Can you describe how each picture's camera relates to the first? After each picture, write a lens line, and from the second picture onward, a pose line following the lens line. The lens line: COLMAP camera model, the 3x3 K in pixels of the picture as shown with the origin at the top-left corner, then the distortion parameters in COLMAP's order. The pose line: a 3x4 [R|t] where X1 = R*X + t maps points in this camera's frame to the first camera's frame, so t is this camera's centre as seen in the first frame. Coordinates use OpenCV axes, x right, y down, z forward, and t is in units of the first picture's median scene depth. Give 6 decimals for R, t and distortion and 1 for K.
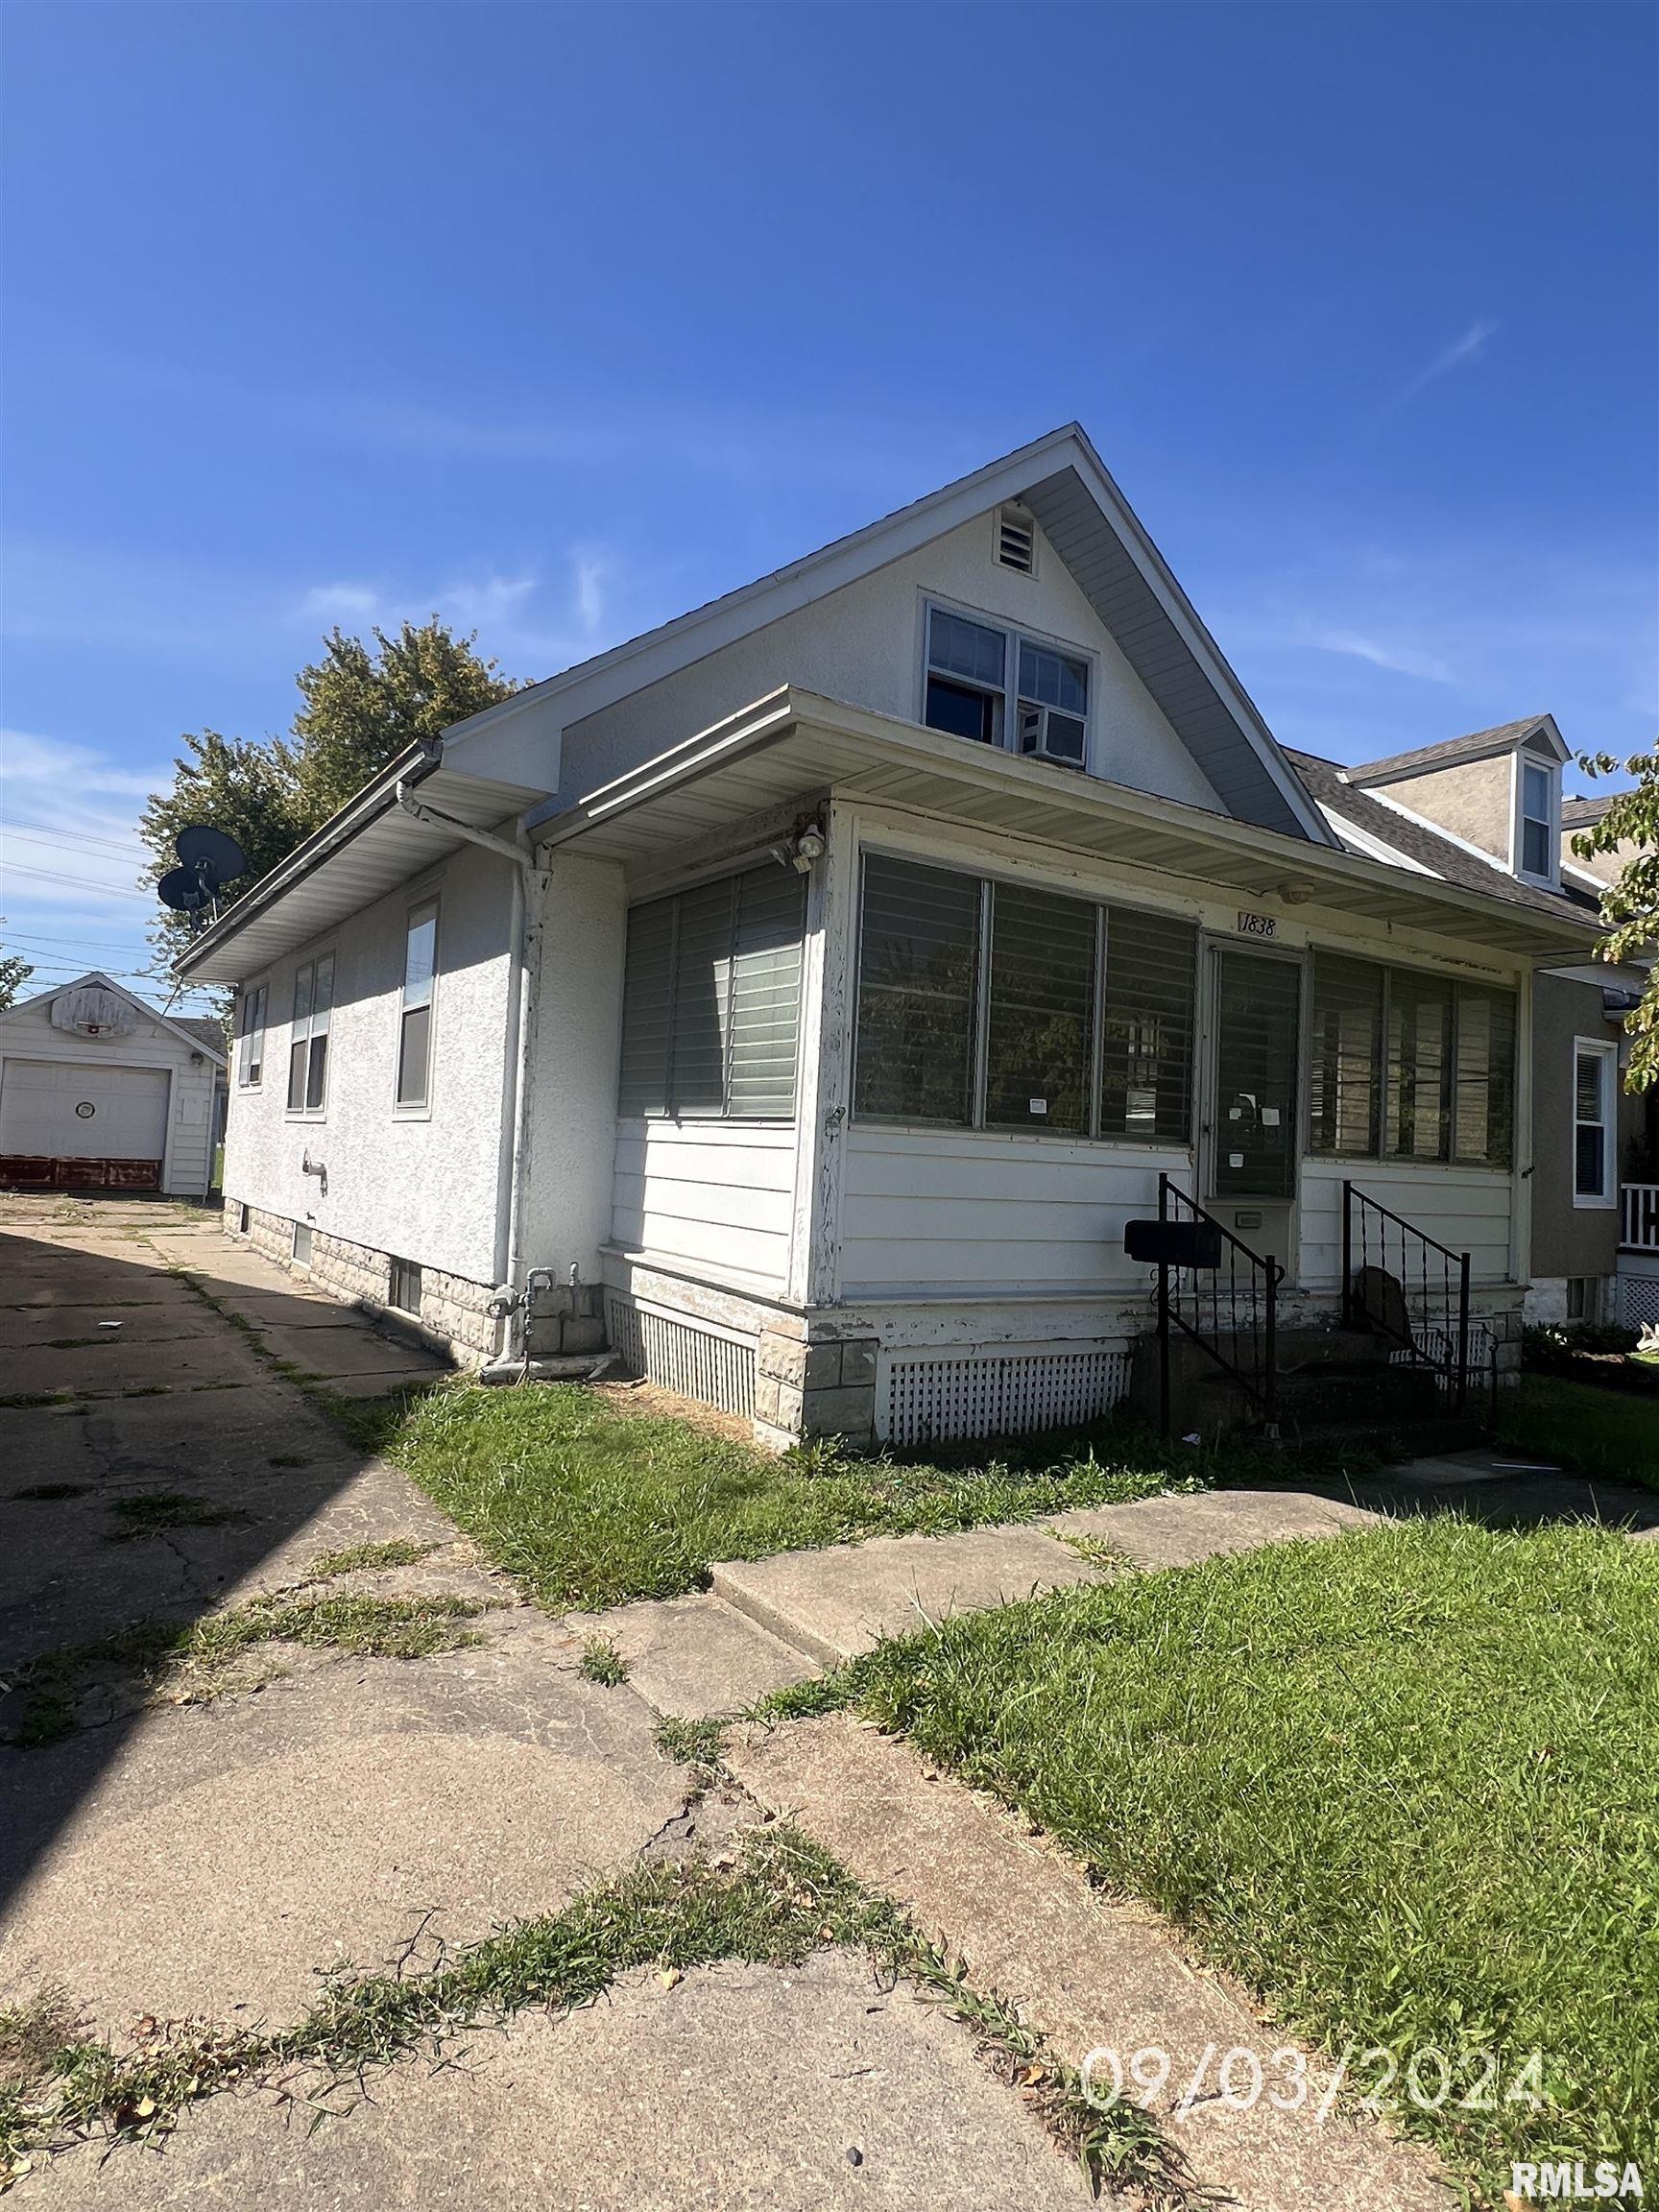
lens RADIAL K [[1224.3, 0, 830.9], [0, 1224.3, 1105.3], [0, 0, 1]] dist [0.001227, 0.000104]
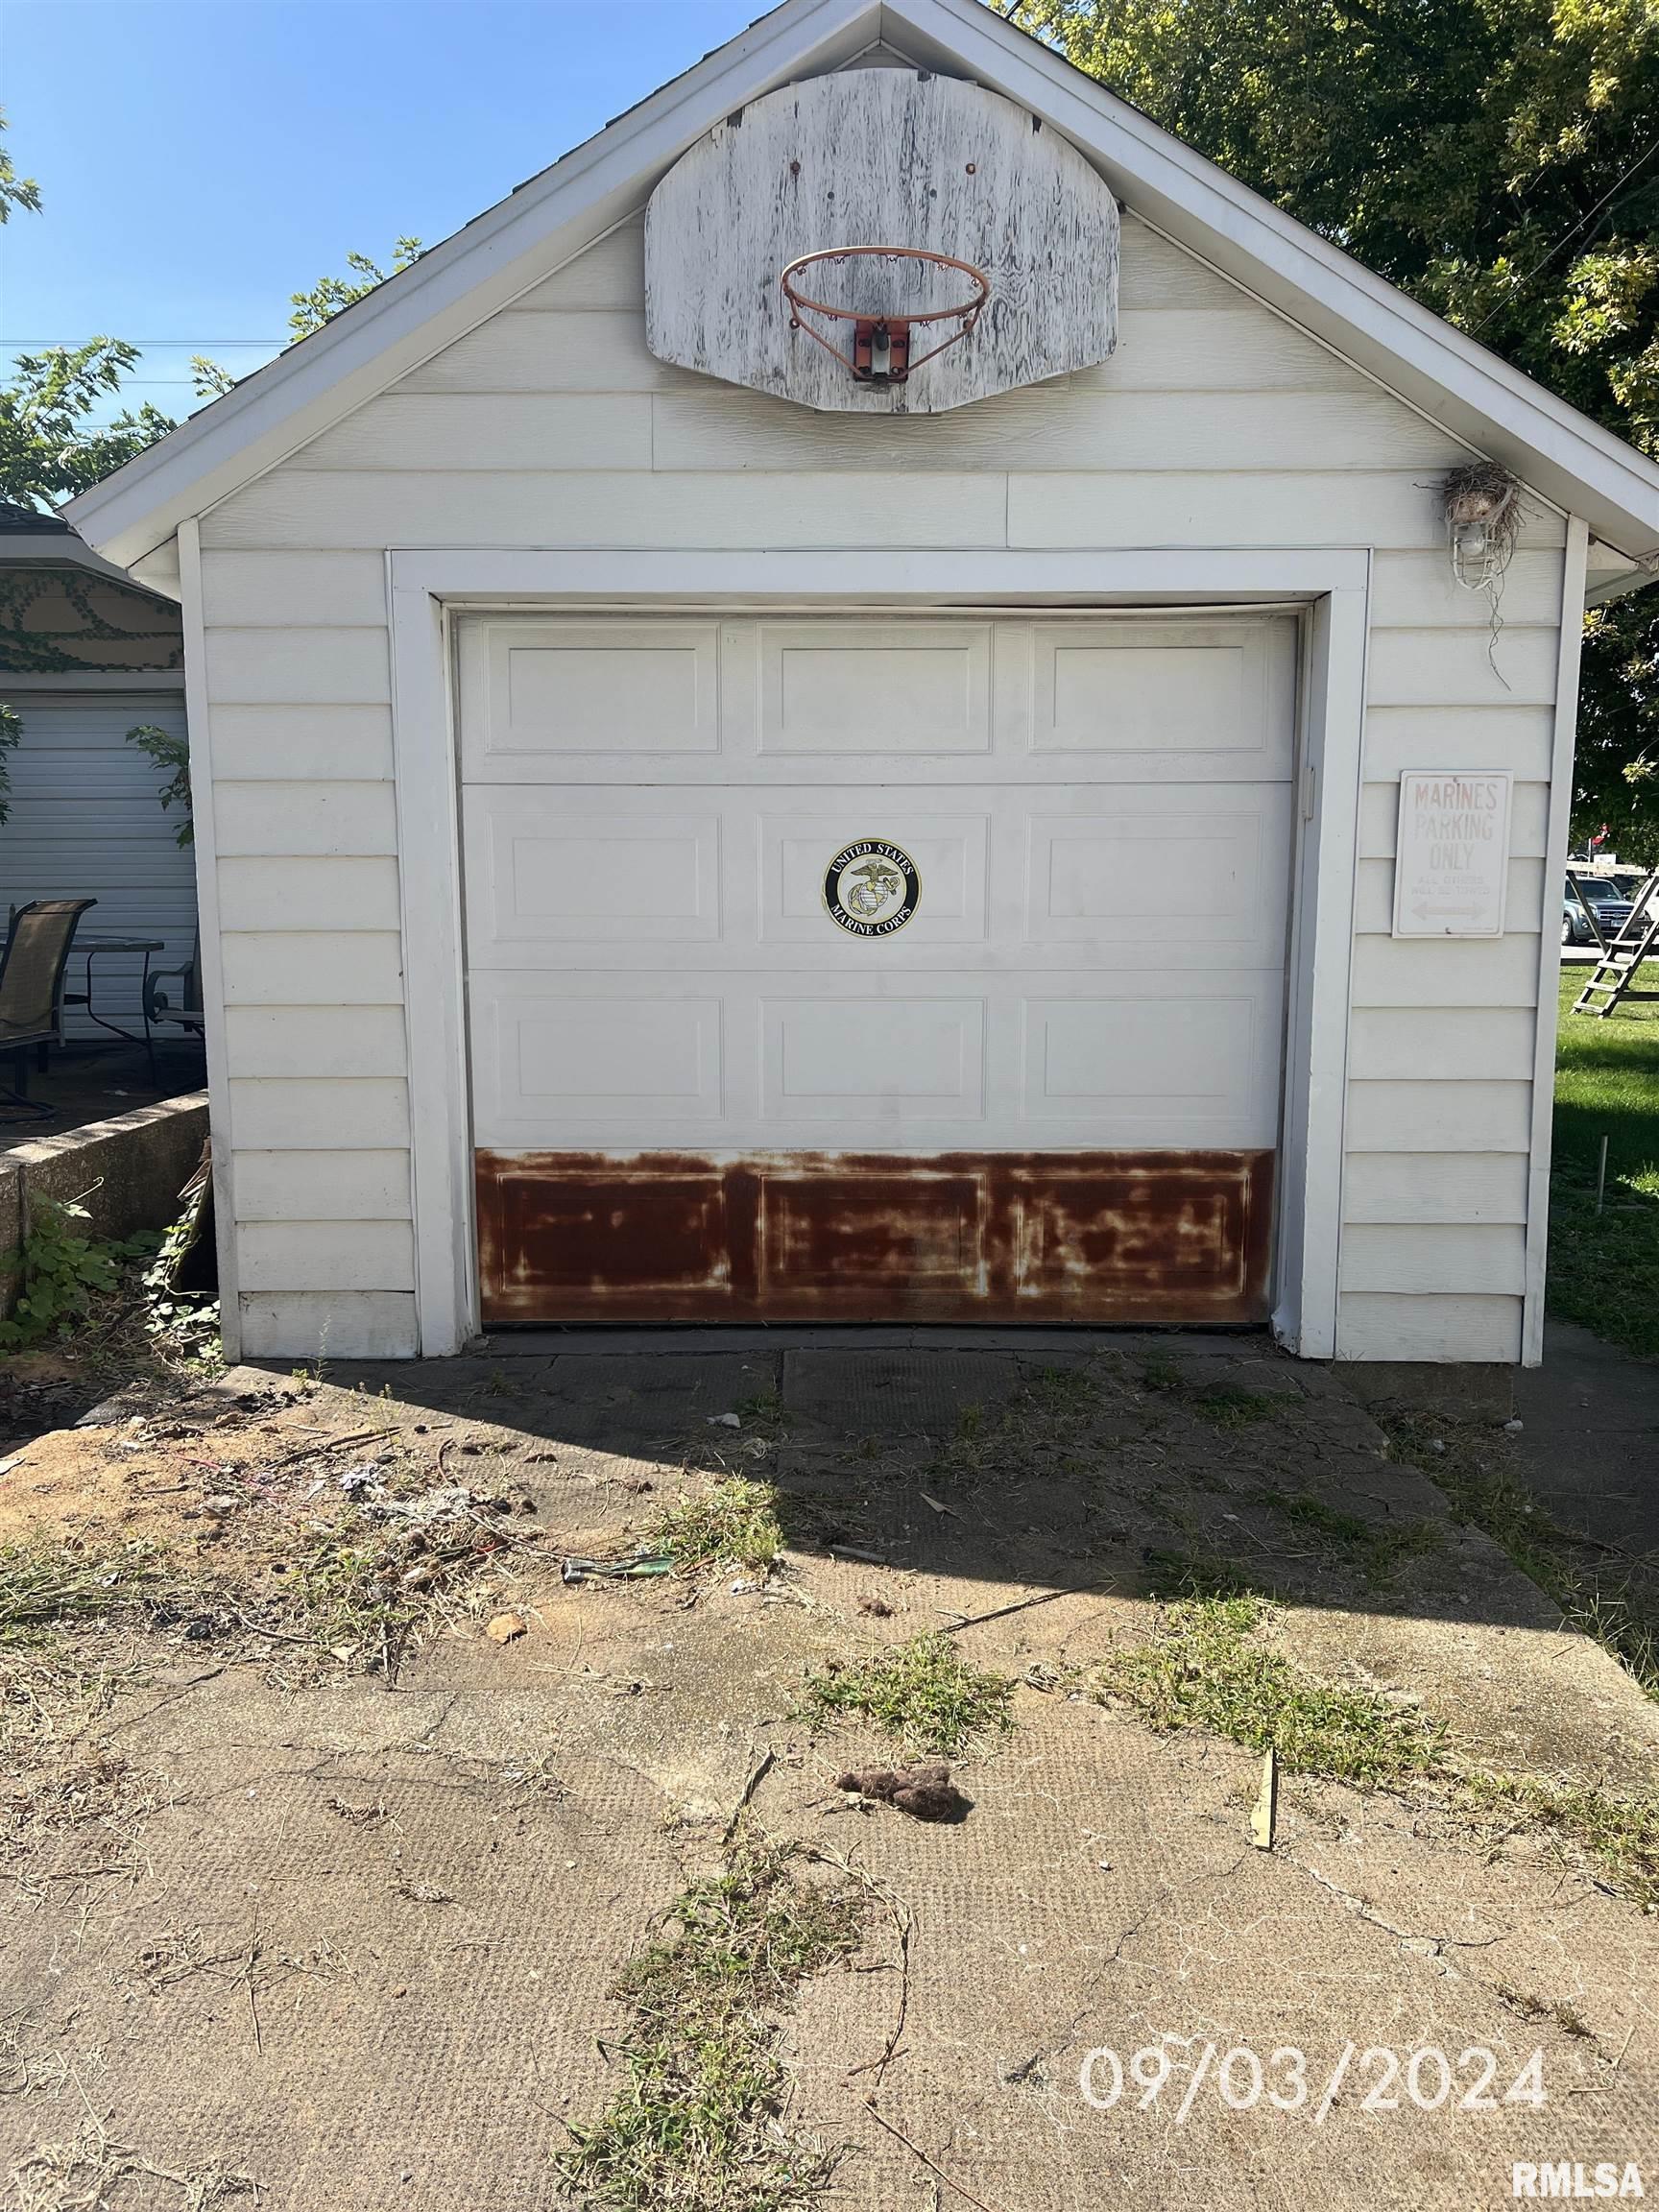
lens RADIAL K [[1663.9, 0, 826.3], [0, 1663.9, 1109.7], [0, 0, 1]] dist [0.002550, 0.000438]
pose [[0.842986, 0.015489, -0.537712, -0.483614], [0.072097, 0.987314, 0.141469, 0.001227], [0.533082, -0.158024, 0.831175, 0.790443]]
